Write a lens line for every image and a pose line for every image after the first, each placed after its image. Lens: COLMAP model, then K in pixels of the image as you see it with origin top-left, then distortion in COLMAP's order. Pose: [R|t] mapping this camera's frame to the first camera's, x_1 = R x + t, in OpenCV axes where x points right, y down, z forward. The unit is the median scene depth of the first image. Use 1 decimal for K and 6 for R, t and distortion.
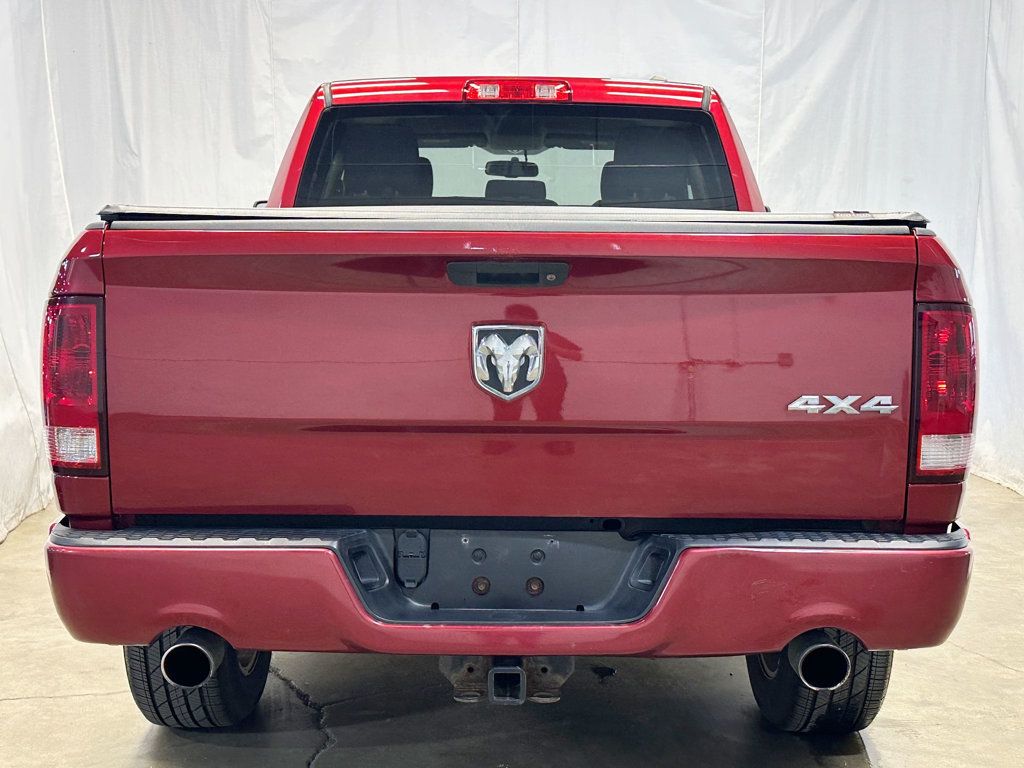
lens RADIAL K [[1357.8, 0, 512.0], [0, 1357.8, 384.0], [0, 0, 1]] dist [0.093039, 0.064428]
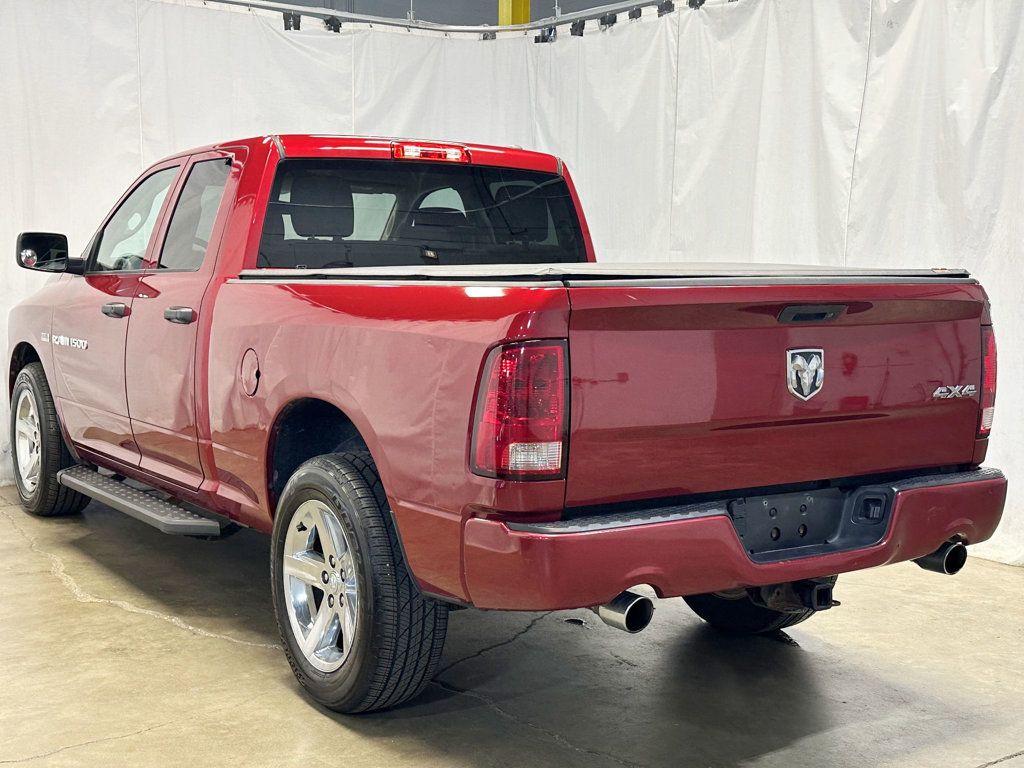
lens RADIAL K [[1357.8, 0, 512.0], [0, 1357.8, 384.0], [0, 0, 1]] dist [0.093039, 0.064428]
pose [[0.830153, -0.051290, 0.555171, -0.580851], [0.056411, 0.998377, 0.007884, -0.019055], [-0.554674, 0.024773, 0.831699, -0.016704]]
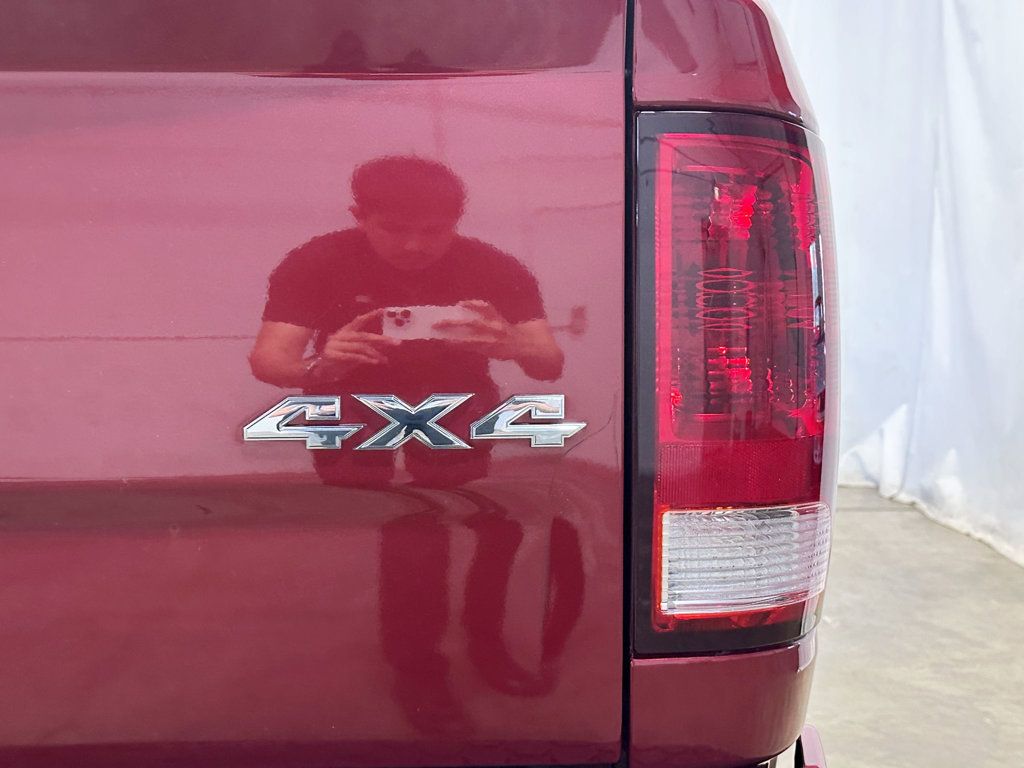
lens RADIAL K [[1379.2, 0, 512.0], [0, 1379.2, 384.0], [0, 0, 1]] dist [0.049360, 0.043203]
pose [[0.999809, -0.012223, 0.015277, 0.142955], [0.012574, 0.999655, -0.023073, 0.007734], [-0.014990, 0.023260, 0.999617, 0.370394]]
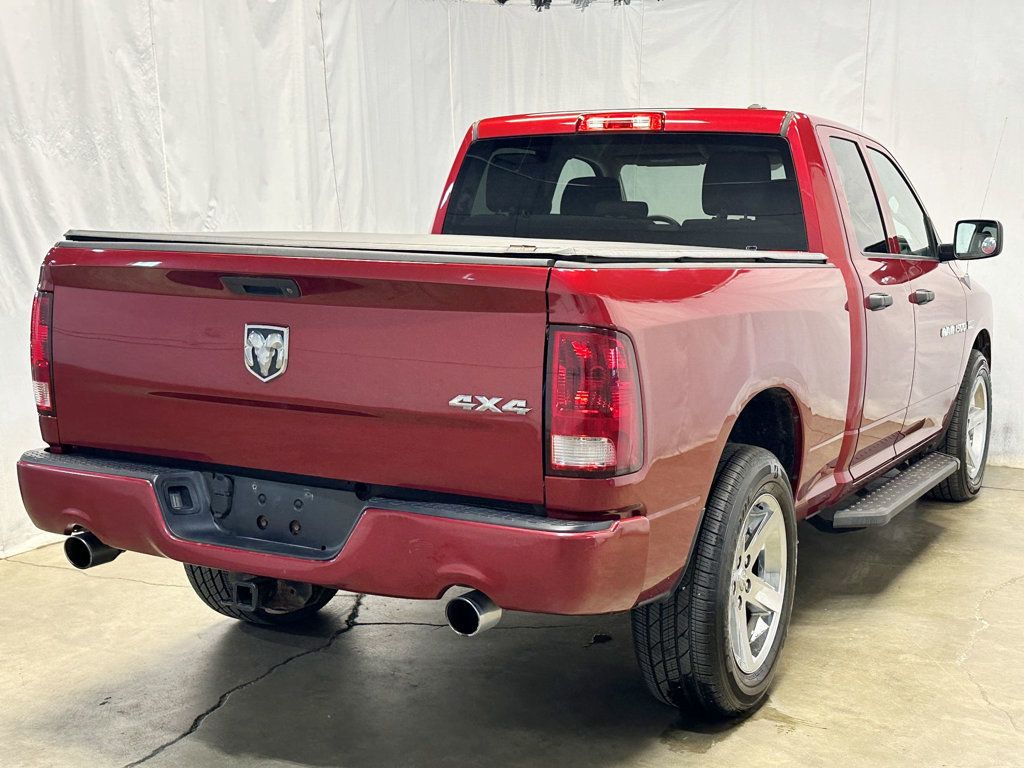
lens RADIAL K [[1357.8, 0, 512.0], [0, 1357.8, 384.0], [0, 0, 1]] dist [0.093039, 0.064428]
pose [[0.878803, 0.067721, -0.472355, 0.455265], [-0.066348, 0.997604, 0.019587, -0.015338], [0.472550, 0.014127, 0.881191, -0.029273]]
